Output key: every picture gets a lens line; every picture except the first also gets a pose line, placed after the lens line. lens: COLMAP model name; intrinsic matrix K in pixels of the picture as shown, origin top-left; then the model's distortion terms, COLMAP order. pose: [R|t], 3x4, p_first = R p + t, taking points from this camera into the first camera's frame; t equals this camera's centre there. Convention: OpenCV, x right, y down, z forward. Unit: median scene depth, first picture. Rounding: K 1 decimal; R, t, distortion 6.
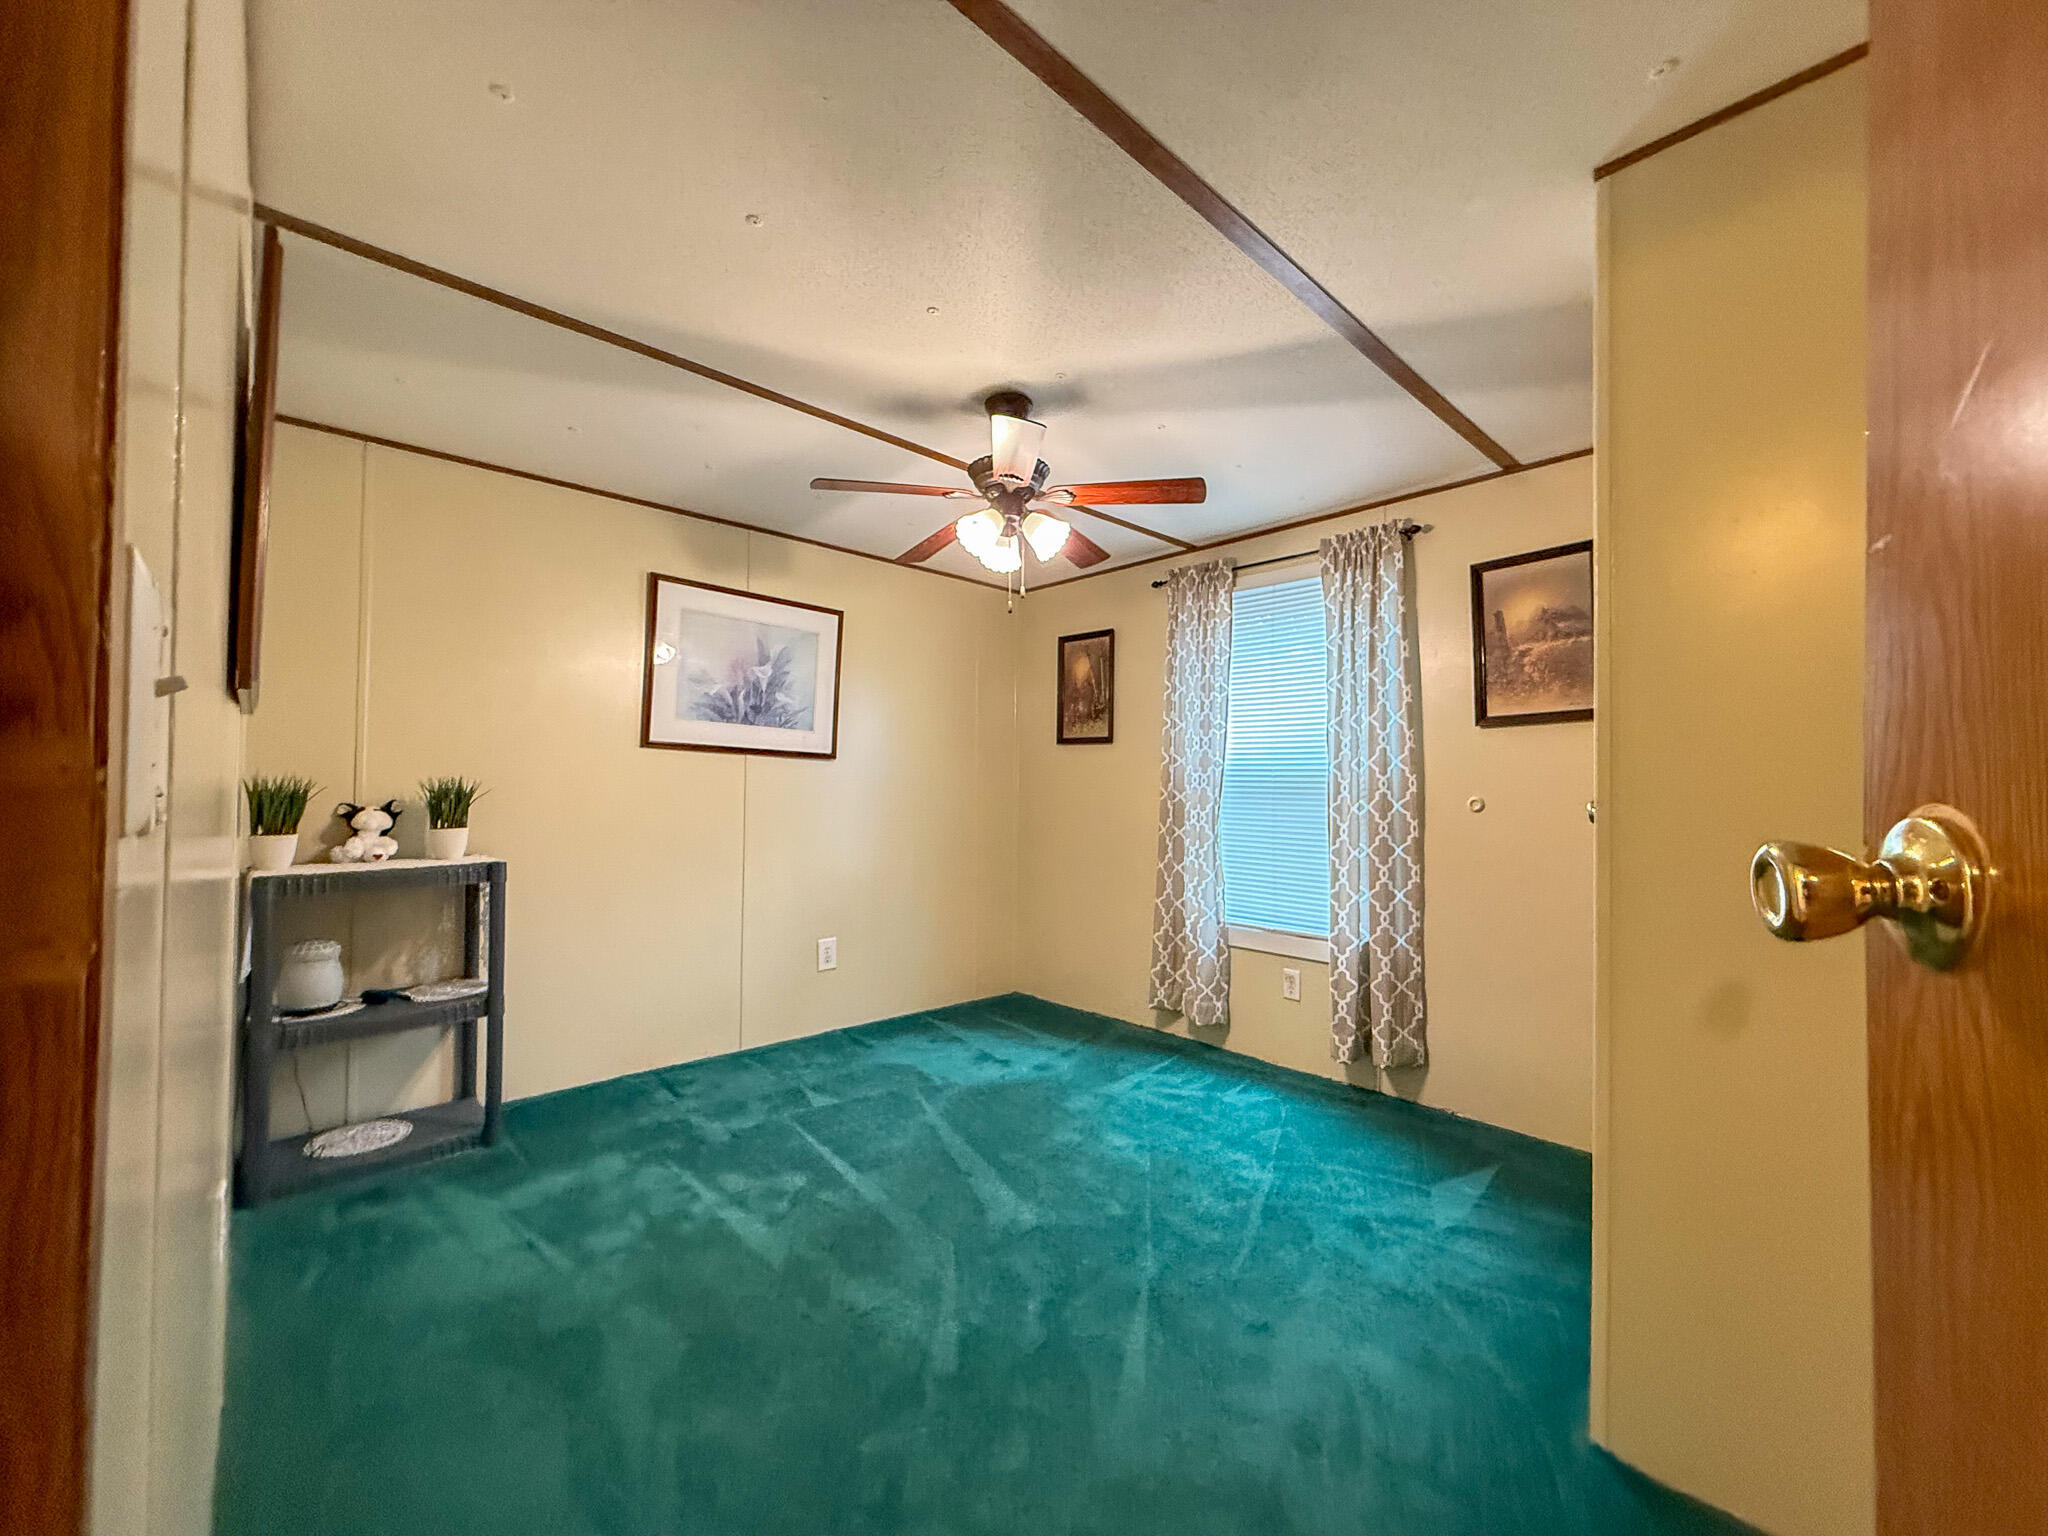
lens RADIAL K [[807.2, 0, 998.5], [0, 807.2, 781.3], [0, 0, 1]] dist [0.000290, 0.000055]
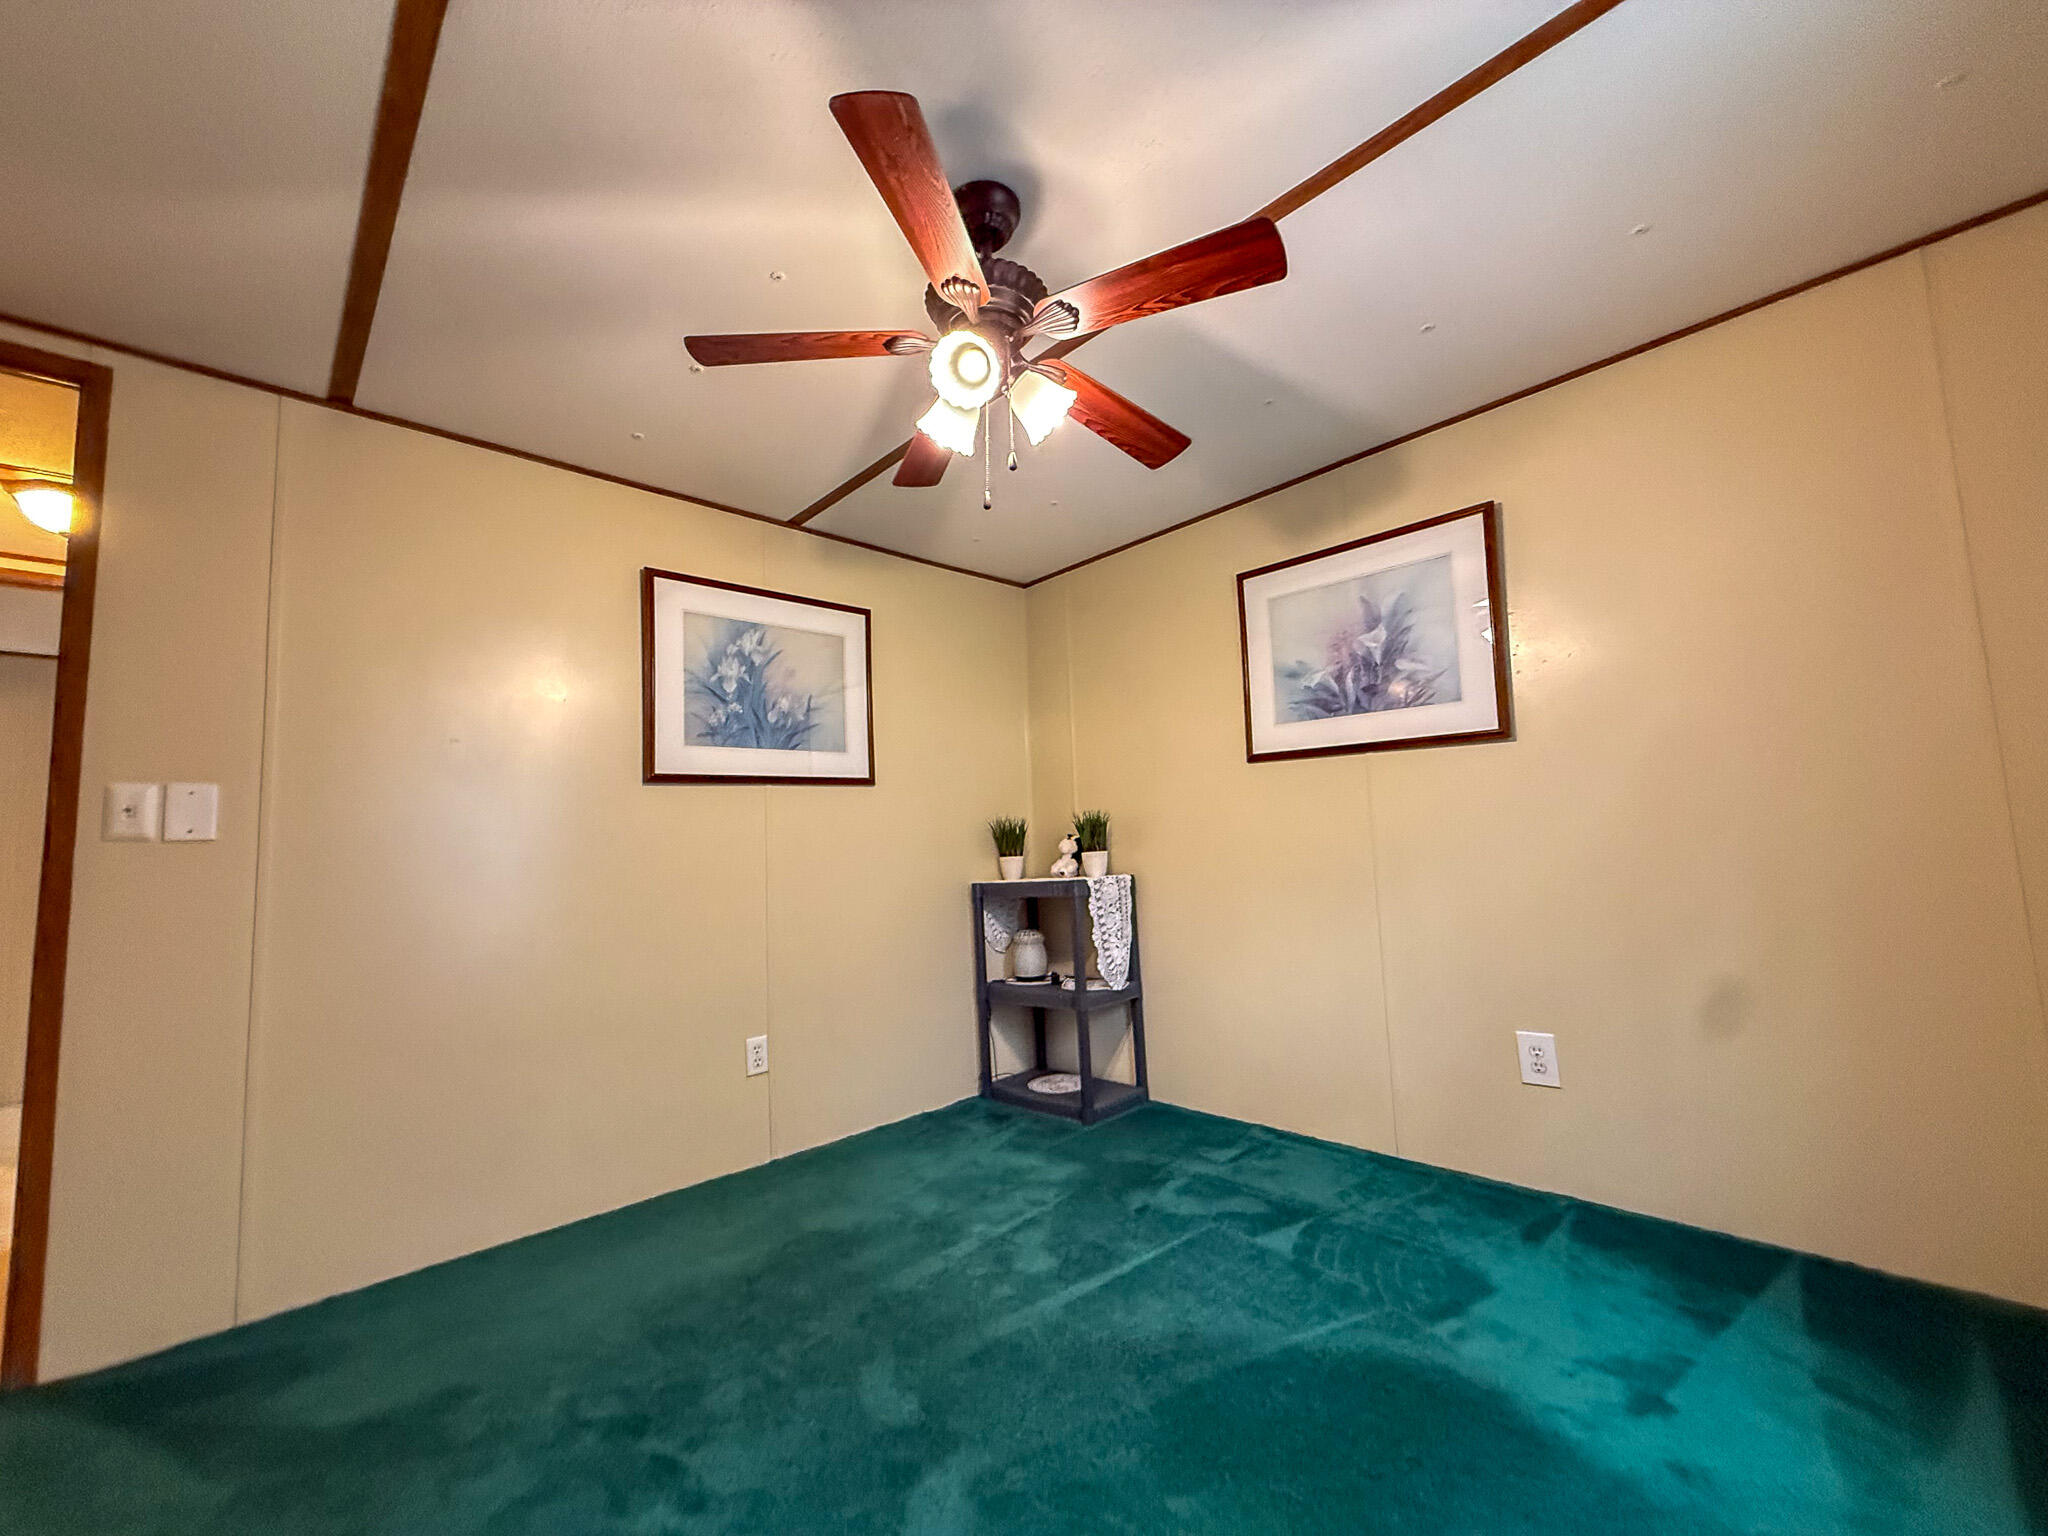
lens RADIAL K [[839.5, 0, 1019.8], [0, 839.5, 756.8], [0, 0, 1]] dist [-0.001855, -0.000243]
pose [[0.016639, -0.108967, -0.993906, 0.494297], [0.064658, 0.992080, -0.107685, 0.036894], [0.997769, -0.062473, 0.023553, 0.705020]]
